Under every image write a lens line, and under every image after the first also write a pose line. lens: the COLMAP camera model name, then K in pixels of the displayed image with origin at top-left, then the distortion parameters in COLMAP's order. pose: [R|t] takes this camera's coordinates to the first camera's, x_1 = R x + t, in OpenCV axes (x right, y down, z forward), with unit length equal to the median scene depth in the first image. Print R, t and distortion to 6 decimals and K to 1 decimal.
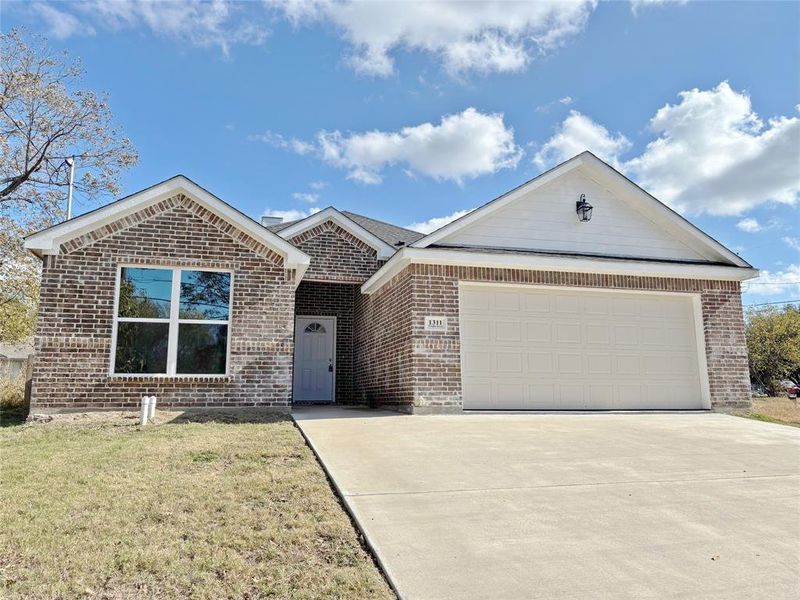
lens RADIAL K [[596.5, 0, 405.9], [0, 596.5, 304.8], [0, 0, 1]] dist [0.059389, -0.067235]
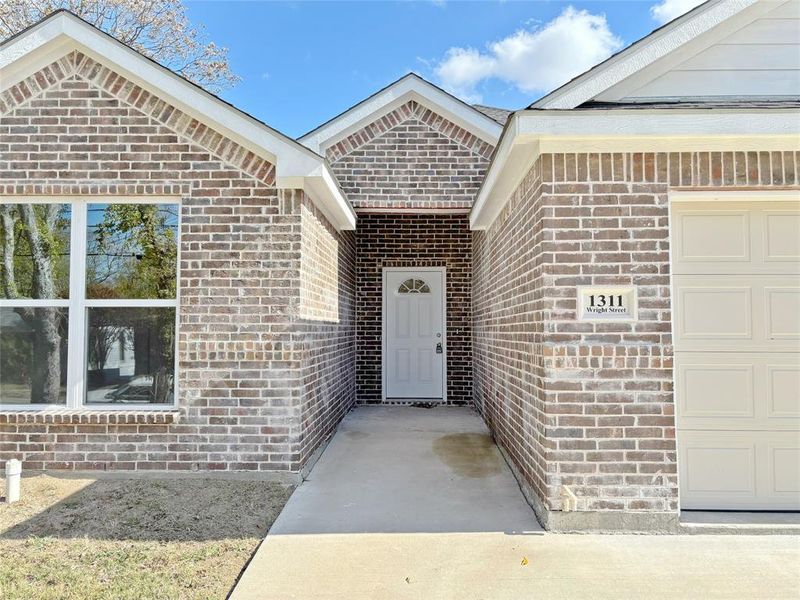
lens RADIAL K [[596.5, 0, 405.9], [0, 596.5, 304.8], [0, 0, 1]] dist [0.059389, -0.067235]
pose [[0.956211, -0.007203, -0.292590, 0.038835], [0.041204, 0.993054, 0.110211, -0.017296], [0.289764, -0.117441, 0.949865, 0.575605]]
